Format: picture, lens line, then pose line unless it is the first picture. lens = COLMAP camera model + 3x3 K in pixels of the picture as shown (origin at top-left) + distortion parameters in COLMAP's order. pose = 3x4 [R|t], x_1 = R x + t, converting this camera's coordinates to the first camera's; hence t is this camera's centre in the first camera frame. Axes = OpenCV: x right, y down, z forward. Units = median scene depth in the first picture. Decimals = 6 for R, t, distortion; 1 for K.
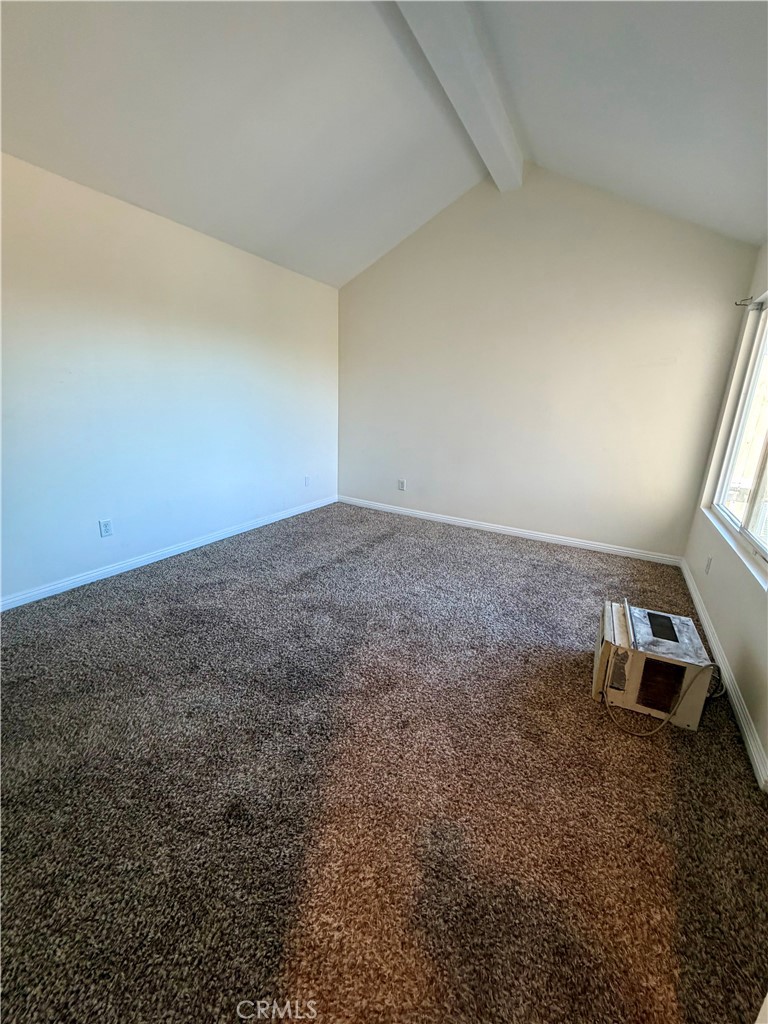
lens RADIAL K [[410.7, 0, 385.3], [0, 410.7, 508.1], [0, 0, 1]] dist [0.000148, 0.000553]
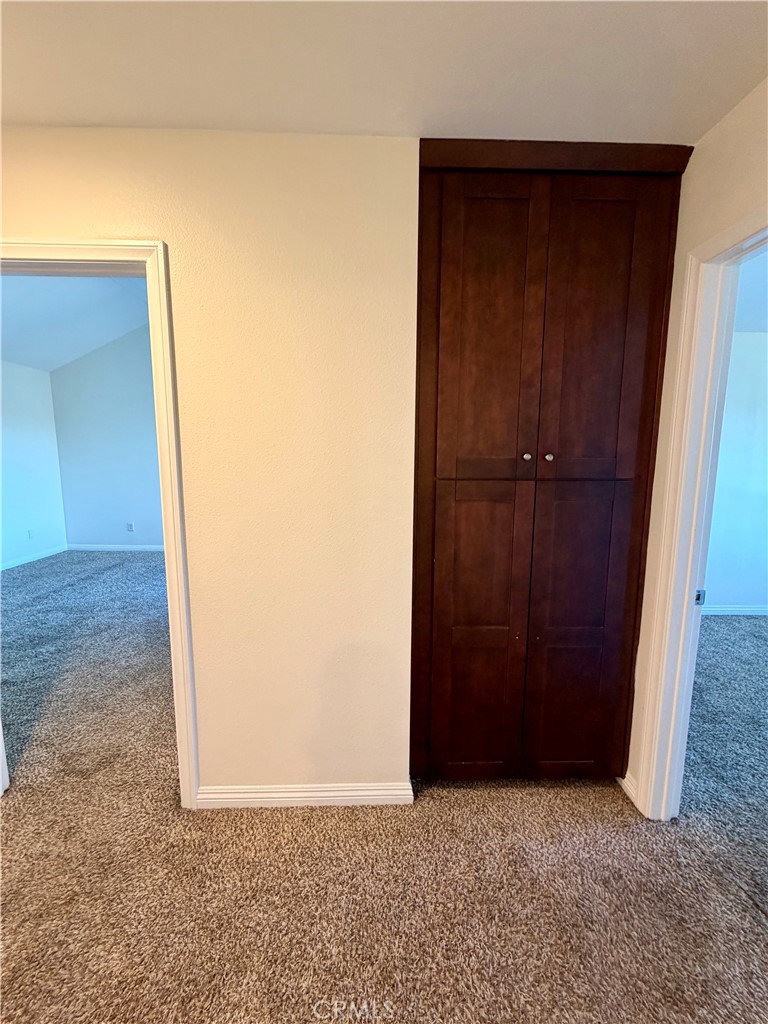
lens RADIAL K [[410.7, 0, 385.7], [0, 410.7, 506.9], [0, 0, 1]] dist [0.000148, 0.000553]
pose [[0.853699, -0.101834, 0.510714, 0.108082], [0.162709, 0.983756, -0.075826, 0.157275], [-0.494696, 0.147831, 0.856401, -0.684956]]
